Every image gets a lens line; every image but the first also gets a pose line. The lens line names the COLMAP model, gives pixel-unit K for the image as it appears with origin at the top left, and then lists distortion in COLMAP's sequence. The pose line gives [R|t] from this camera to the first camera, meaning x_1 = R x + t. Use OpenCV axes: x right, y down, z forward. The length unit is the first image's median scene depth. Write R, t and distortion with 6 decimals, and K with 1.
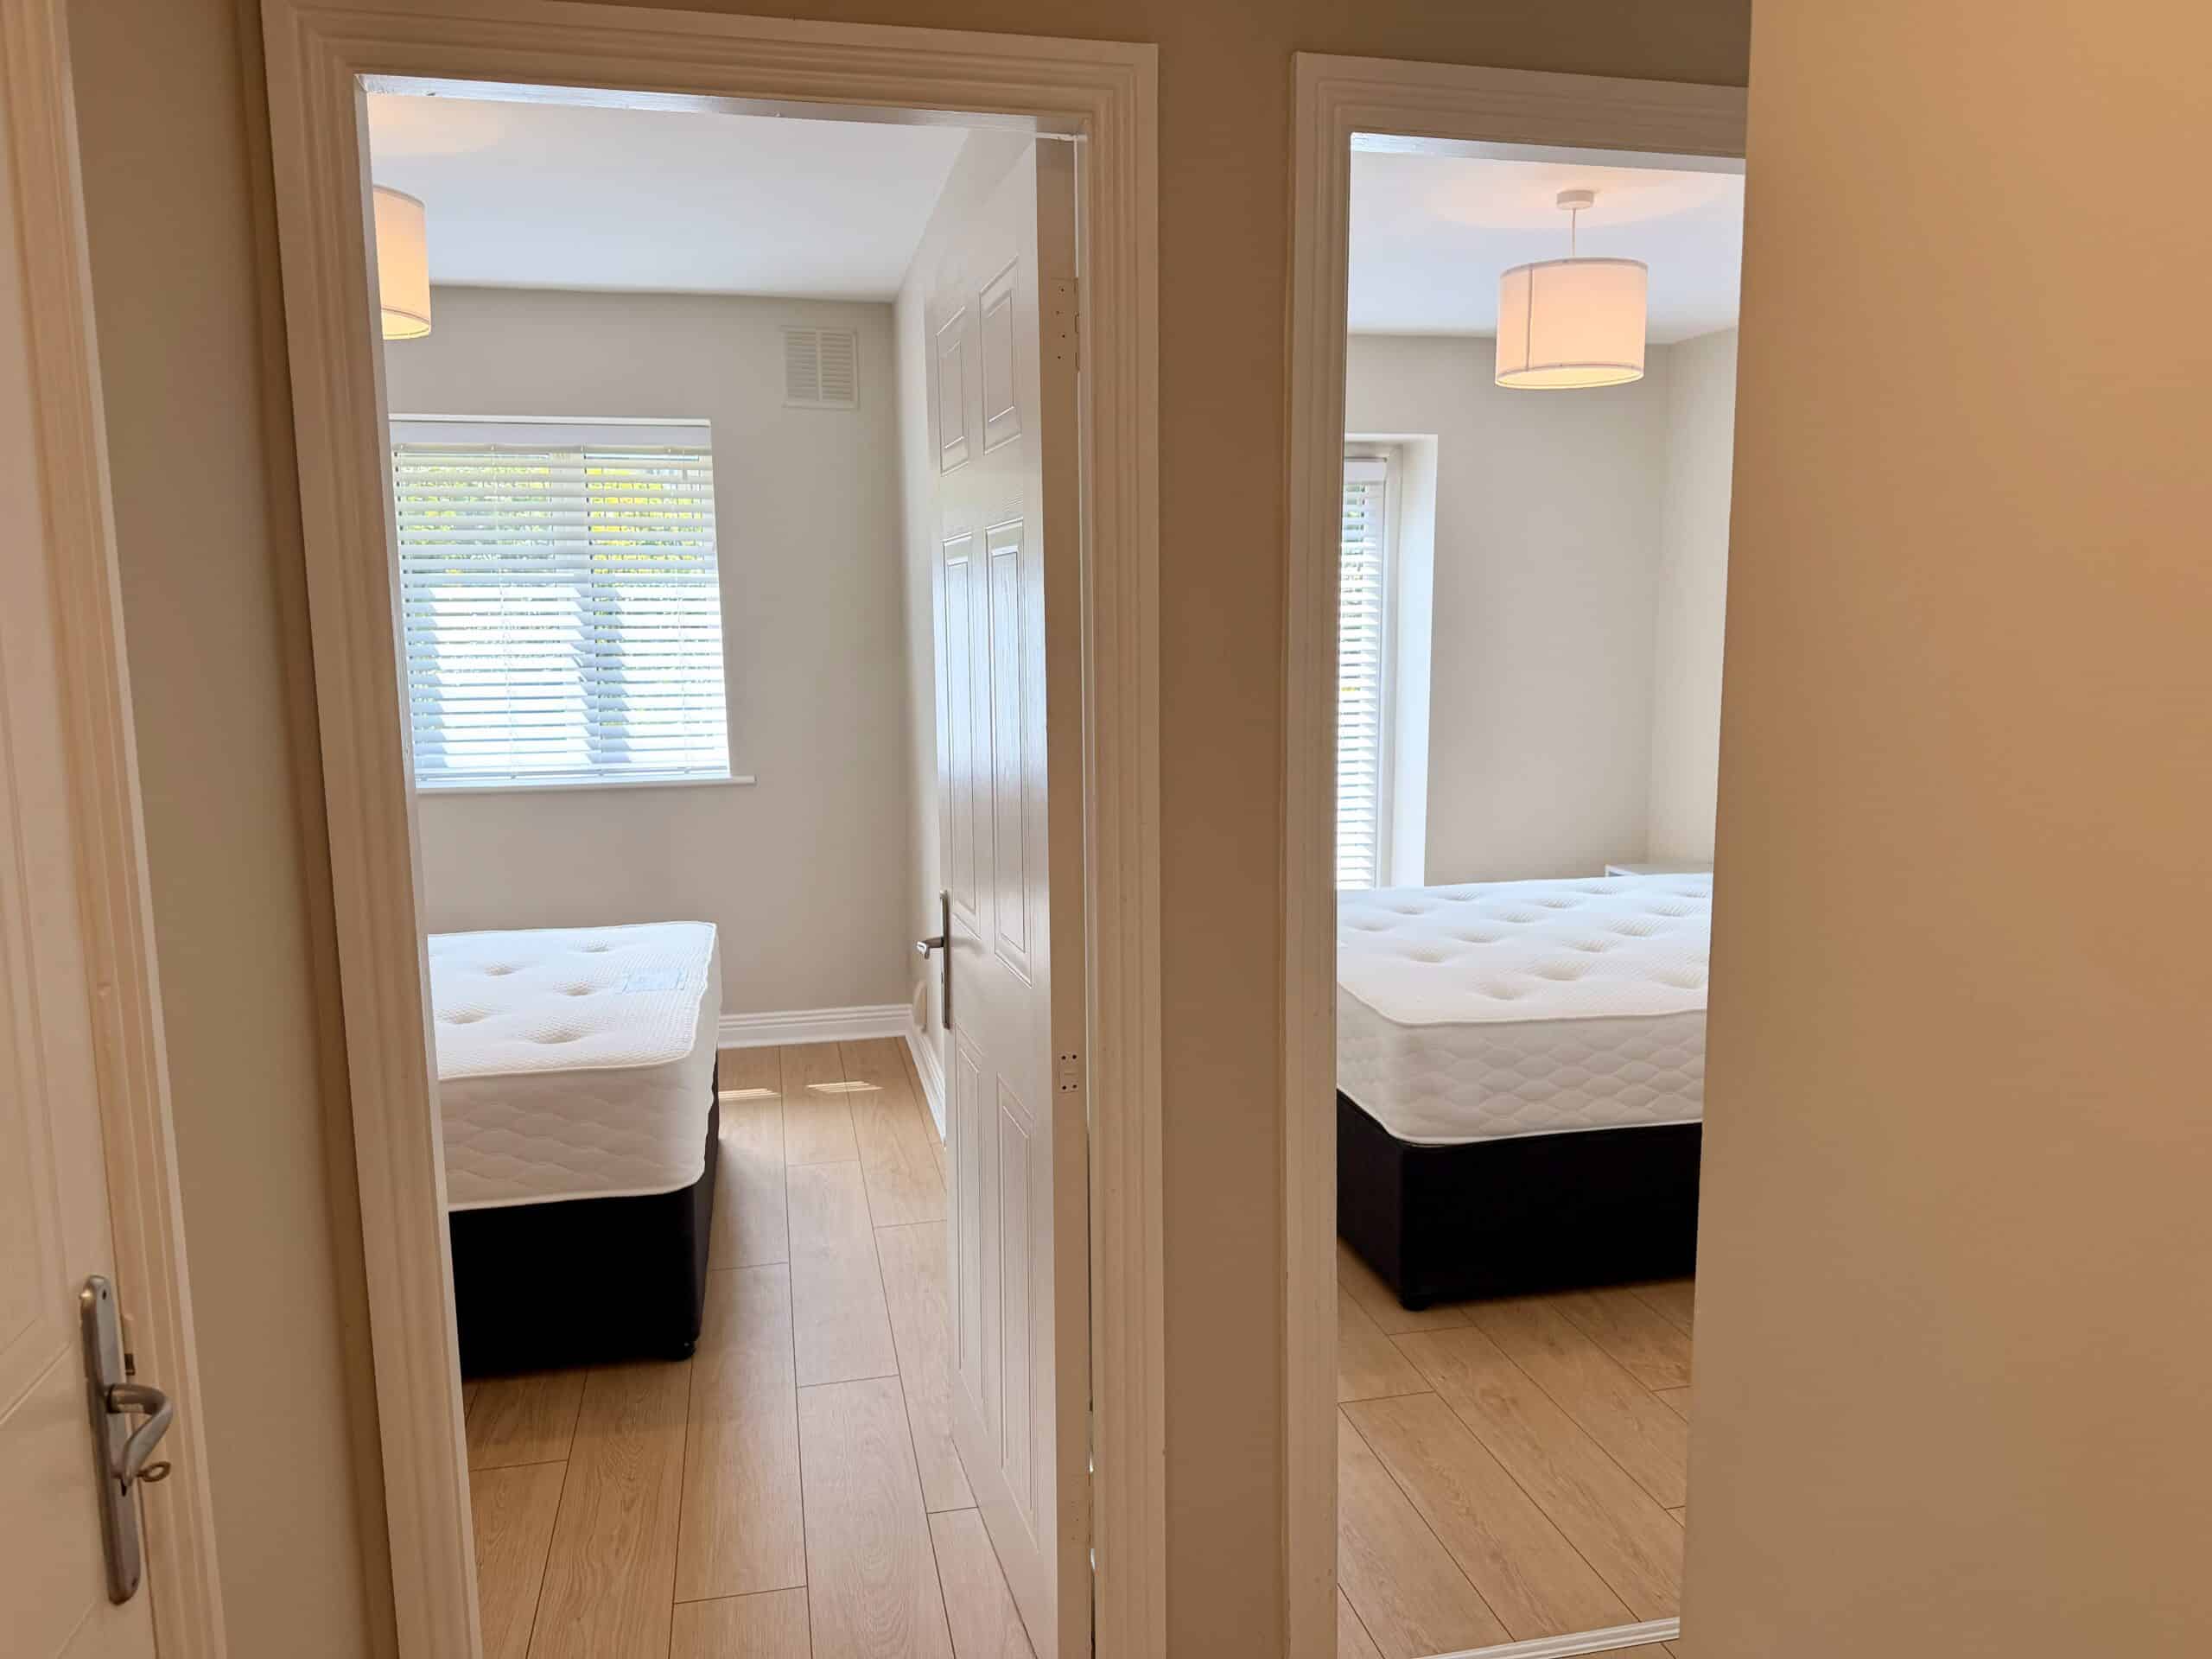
lens RADIAL K [[1545.2, 0, 1103.2], [0, 1545.2, 838.3], [0, 0, 1]] dist [0.137778, -0.214005]
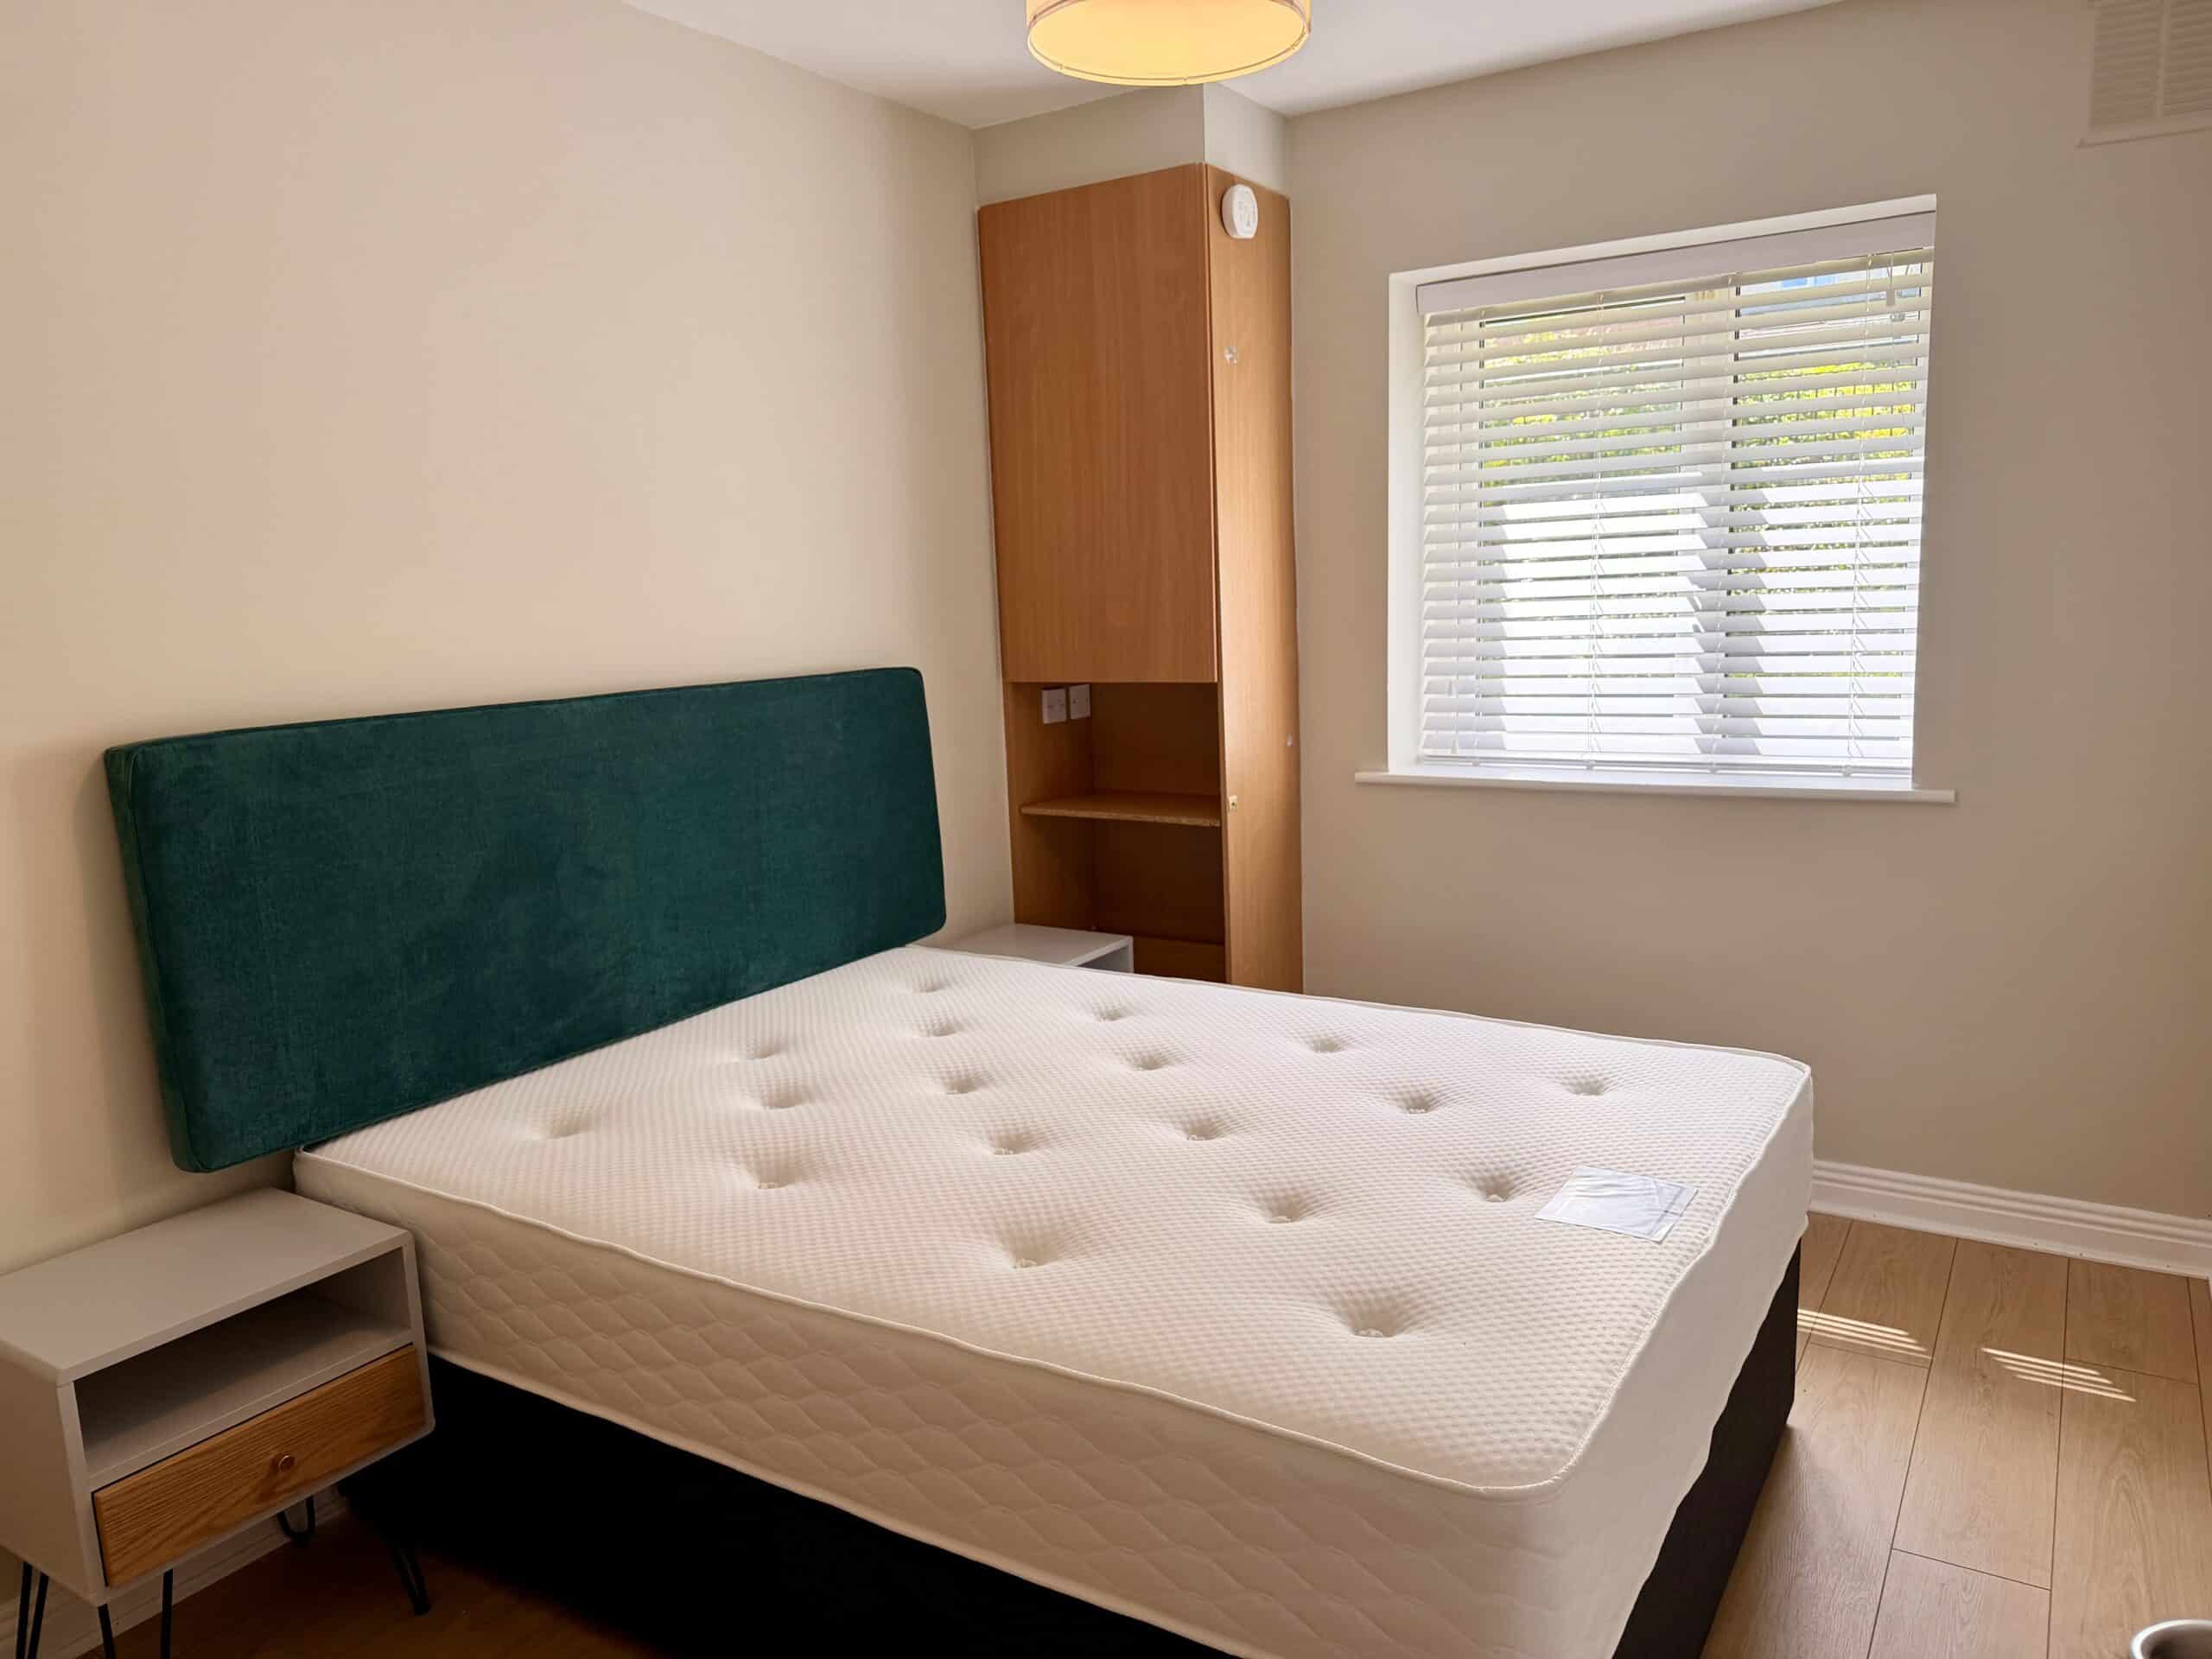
lens RADIAL K [[1541.6, 0, 1152.6], [0, 1541.6, 826.4], [0, 0, 1]] dist [0.006868, 0.005526]
pose [[0.715777, 0.094837, -0.691859, -0.032560], [-0.069008, 0.995492, 0.065064, -0.043720], [0.694911, 0.001172, 0.719095, 0.357689]]
